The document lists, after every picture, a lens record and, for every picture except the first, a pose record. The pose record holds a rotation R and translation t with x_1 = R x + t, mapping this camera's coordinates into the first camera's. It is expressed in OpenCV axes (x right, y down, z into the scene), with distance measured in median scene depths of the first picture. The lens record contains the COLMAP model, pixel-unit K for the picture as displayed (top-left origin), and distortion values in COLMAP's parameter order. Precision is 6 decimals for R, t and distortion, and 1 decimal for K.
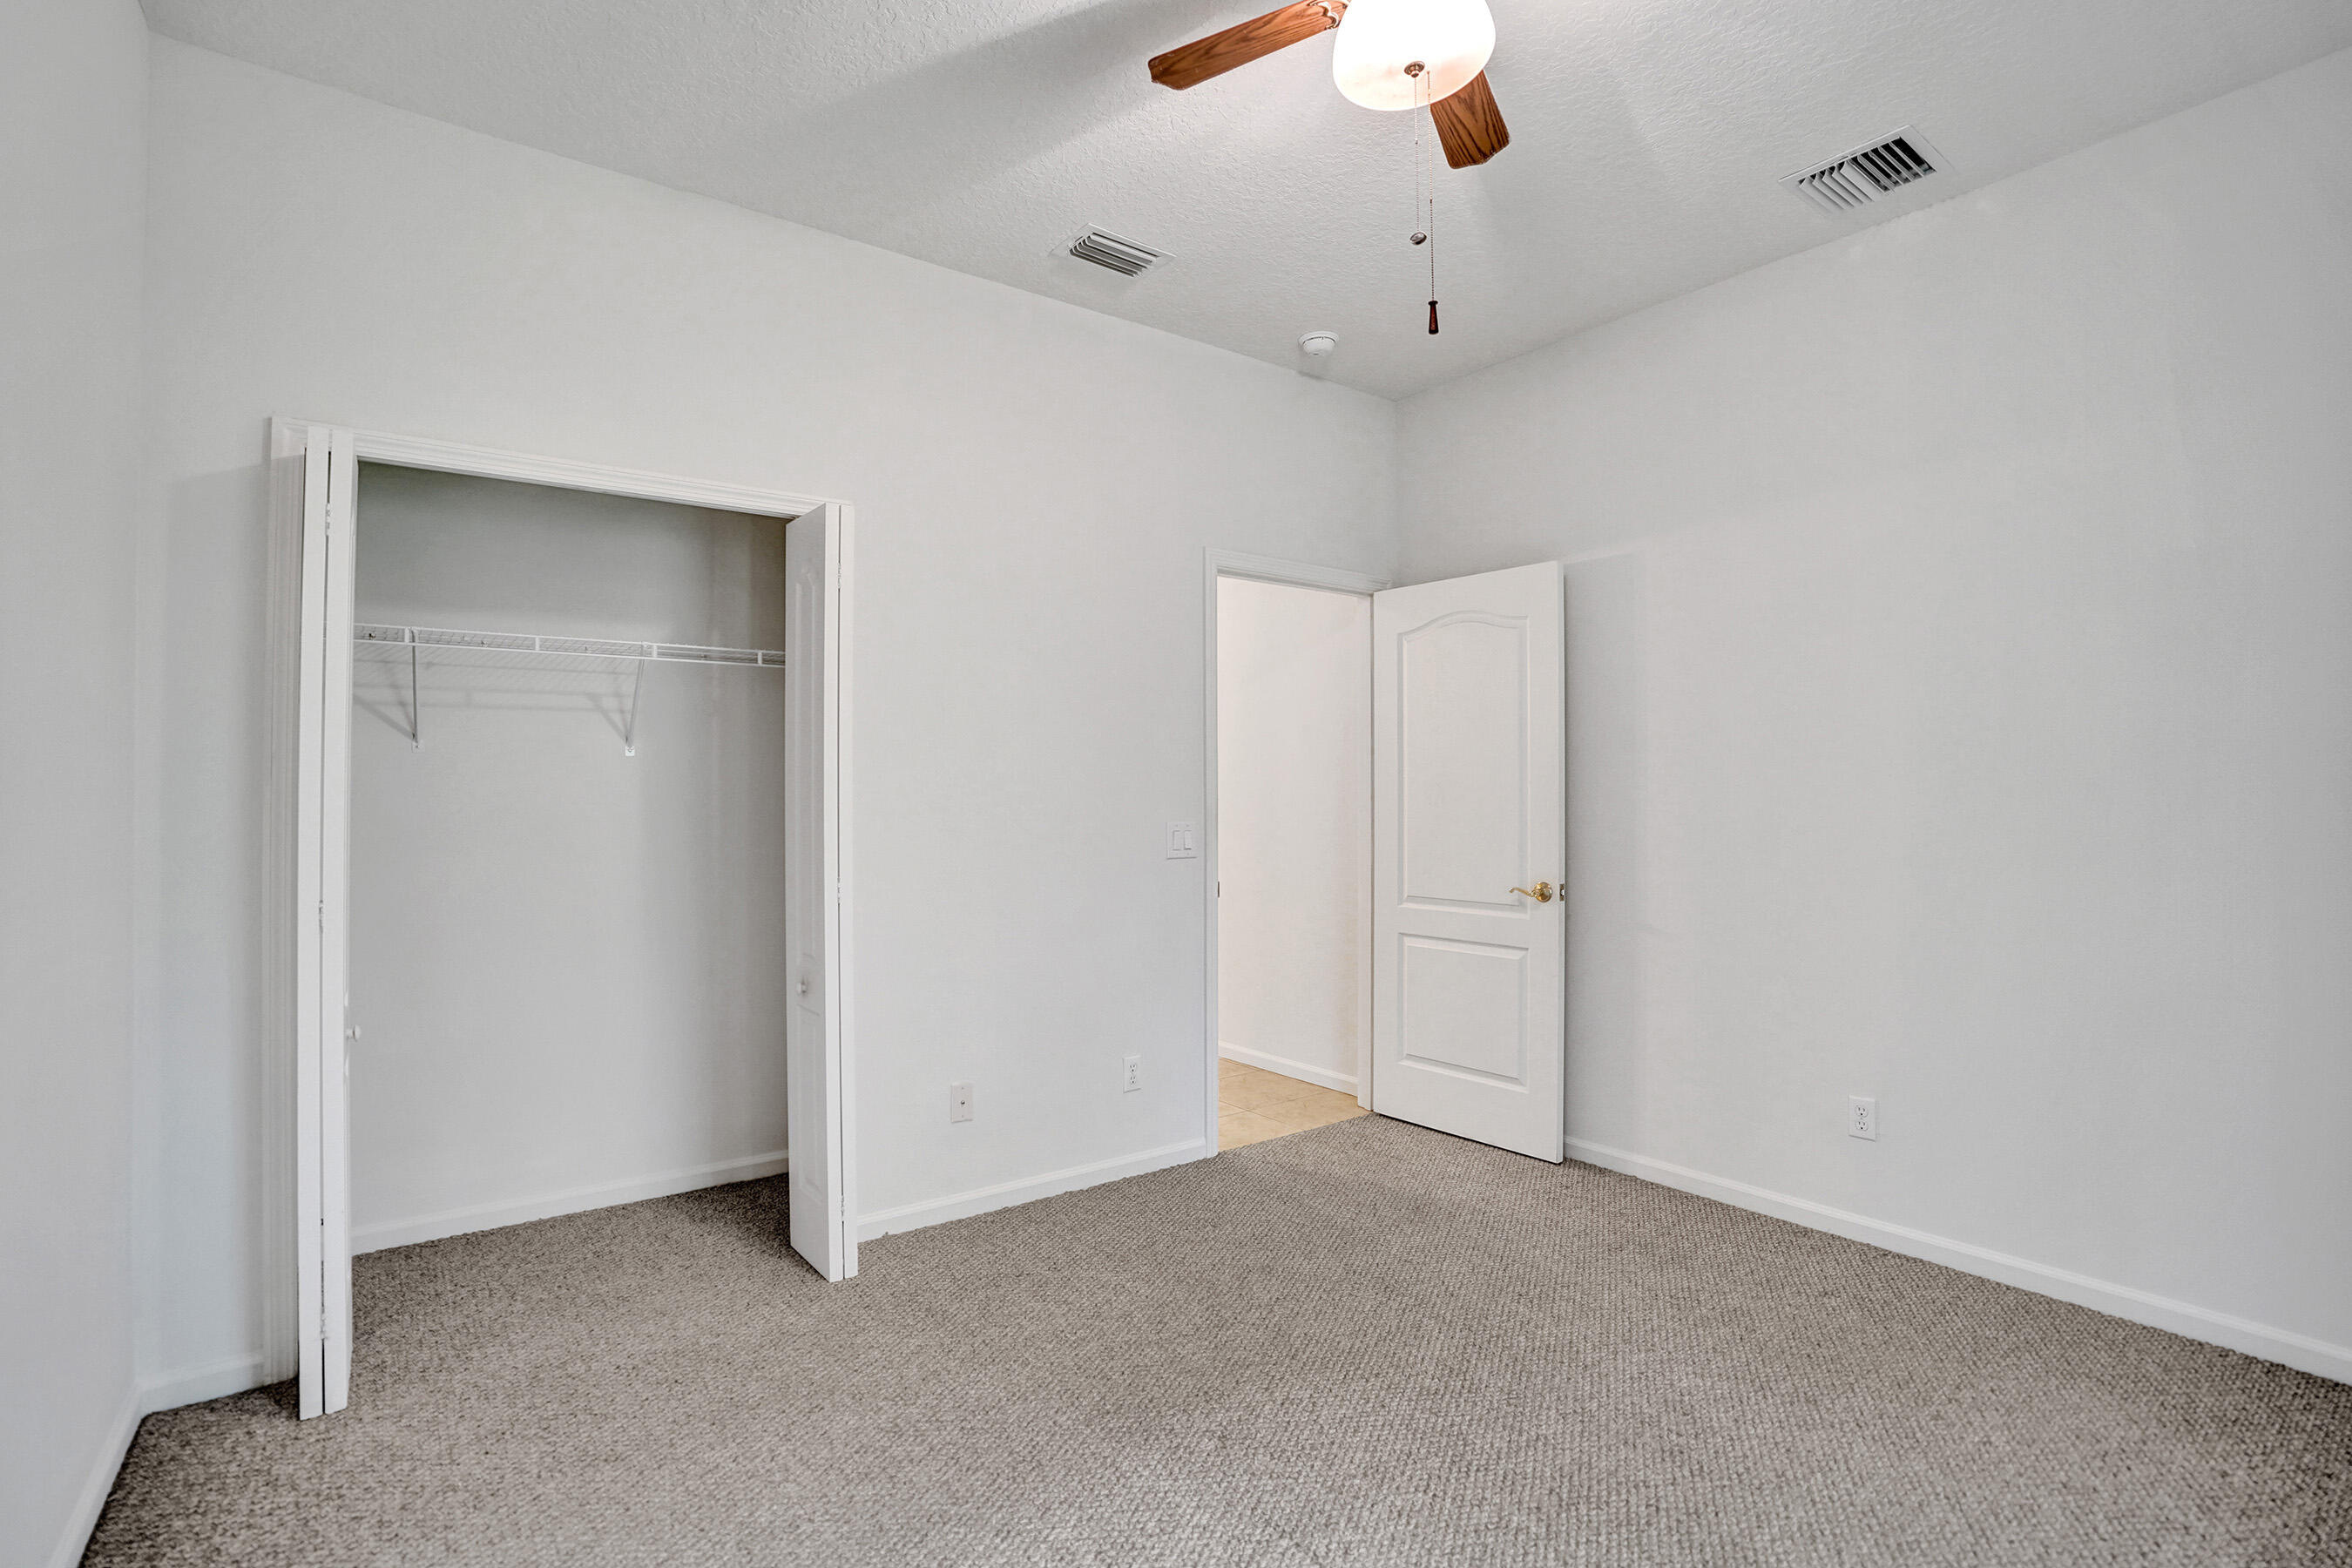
lens RADIAL K [[1097.1, 0, 1182.4], [0, 1097.1, 781.5], [0, 0, 1]] dist [-0.056234, 0.020163]
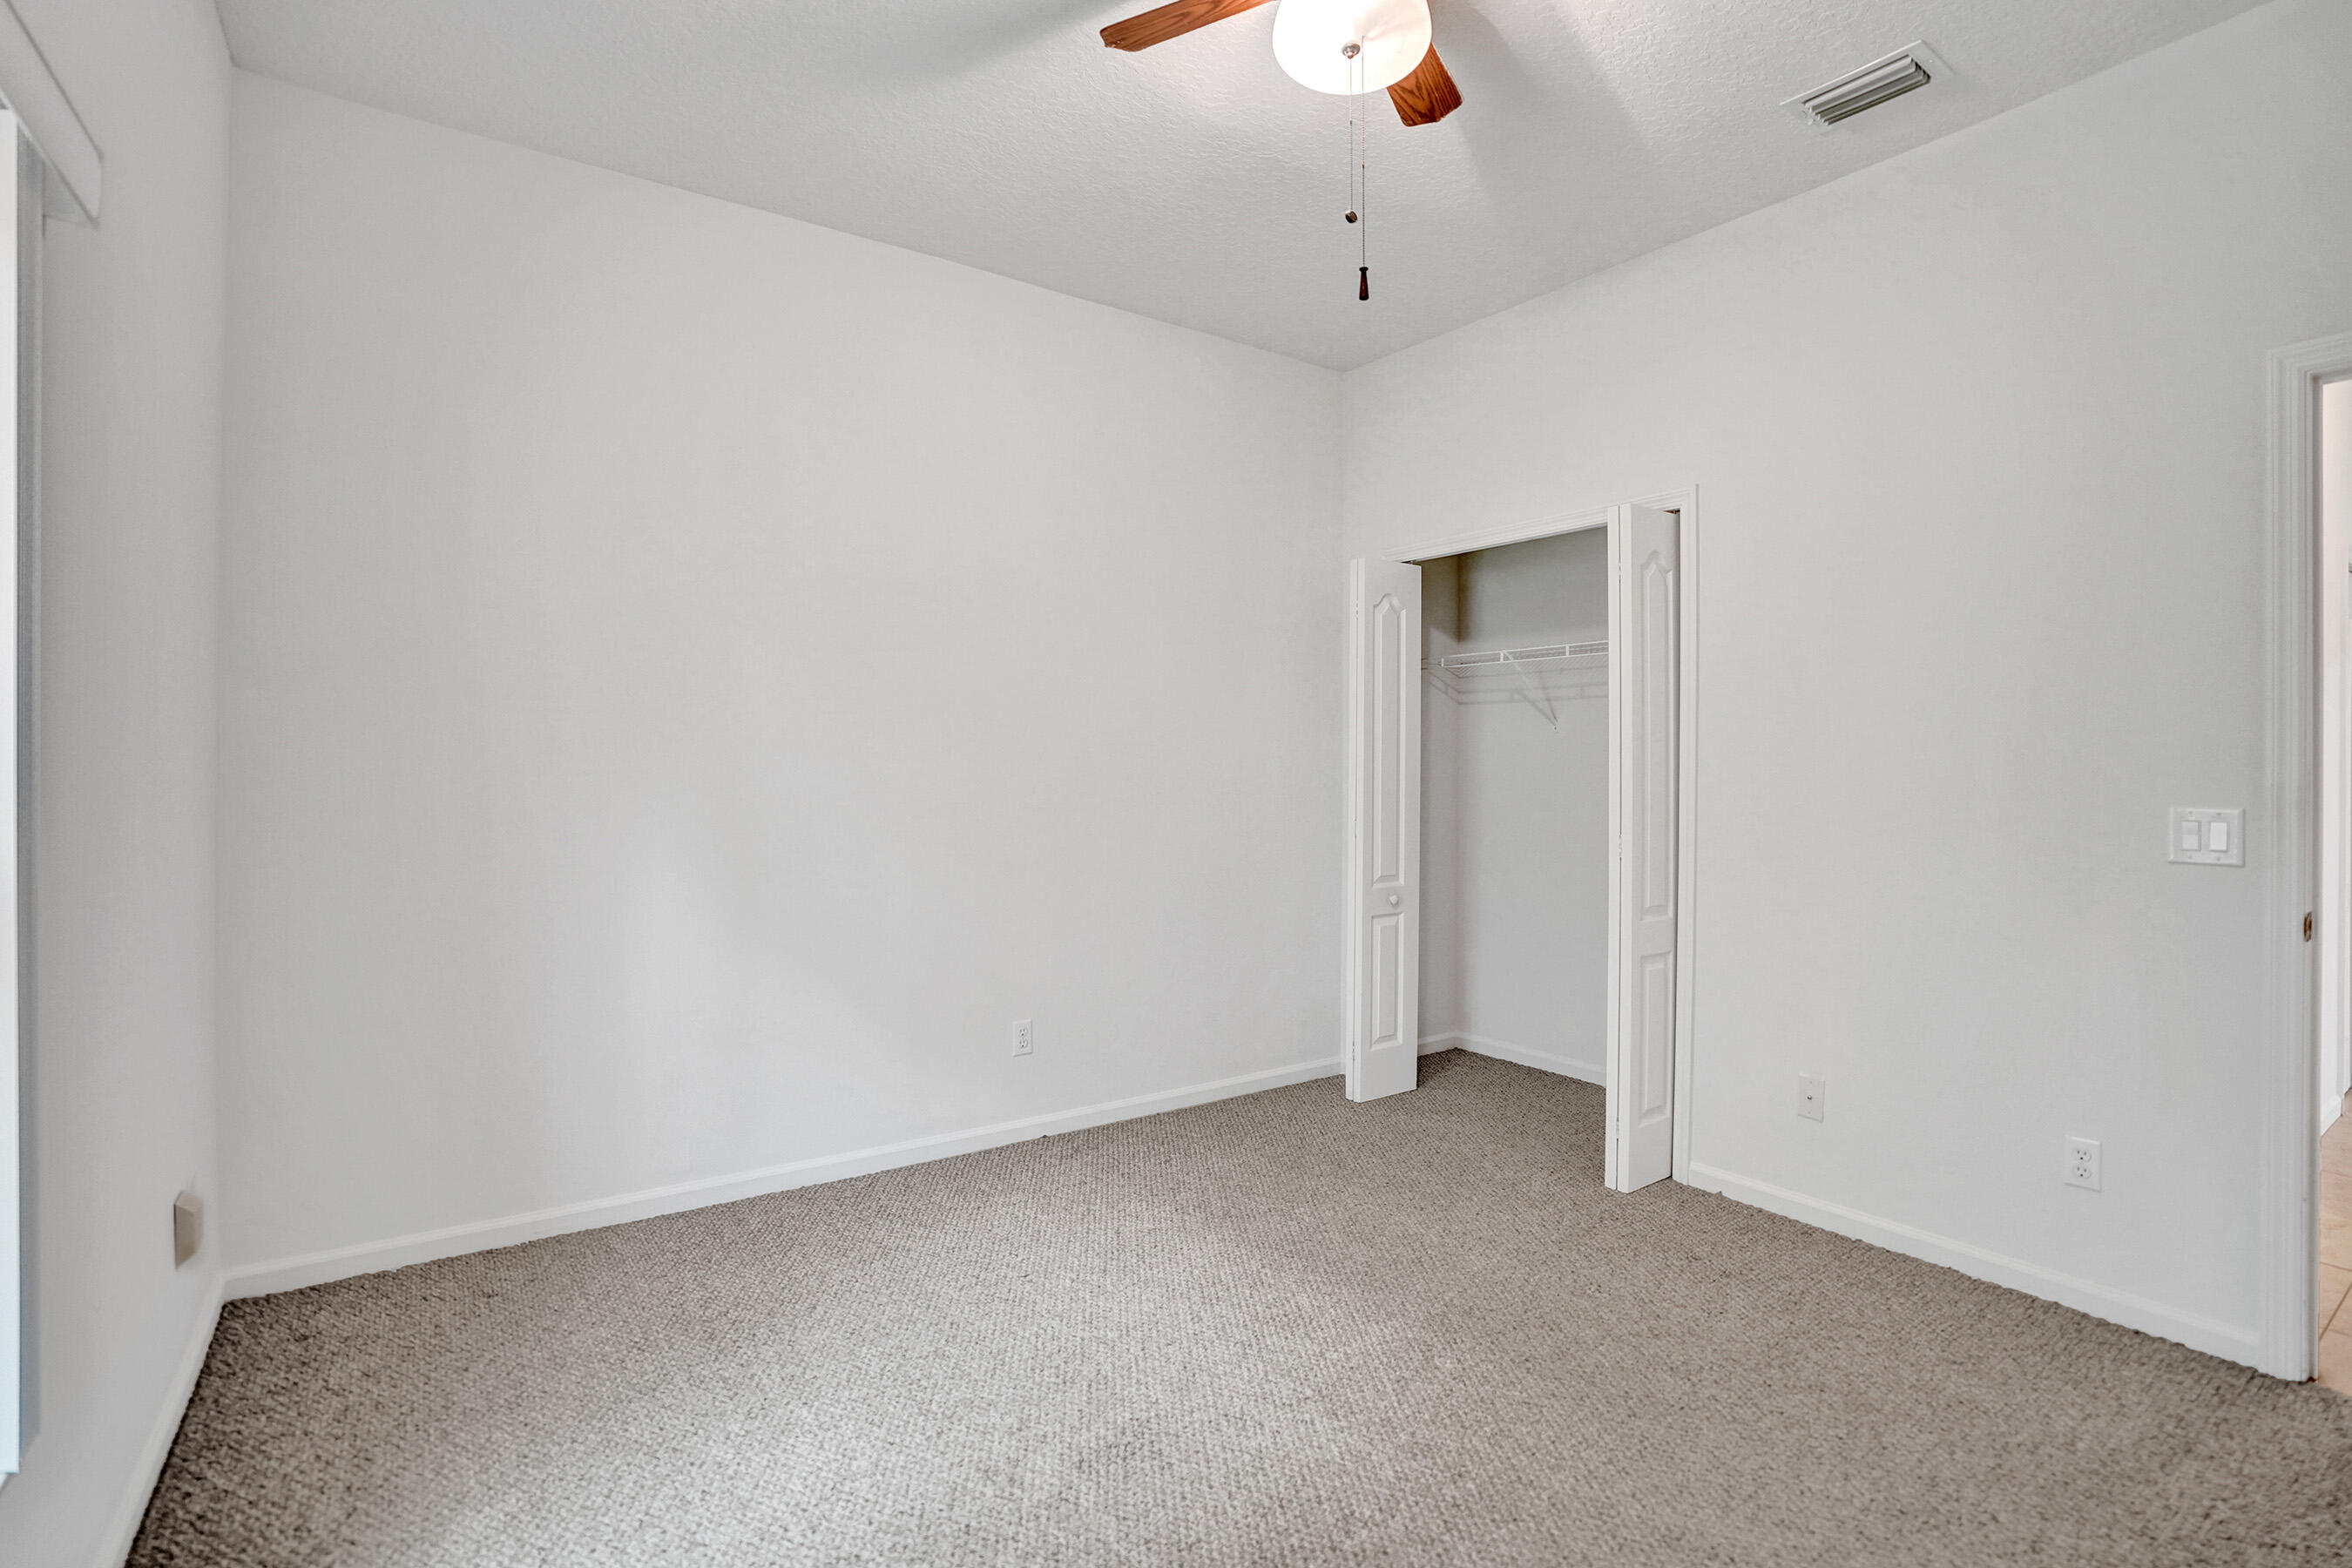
lens RADIAL K [[1097.1, 0, 1182.4], [0, 1097.1, 781.5], [0, 0, 1]] dist [-0.056234, 0.020163]
pose [[-0.001184, 0.021283, -0.999773, 0.822951], [0.005853, 0.999757, 0.021275, 0.004510], [0.999982, -0.005826, -0.001309, 0.554587]]
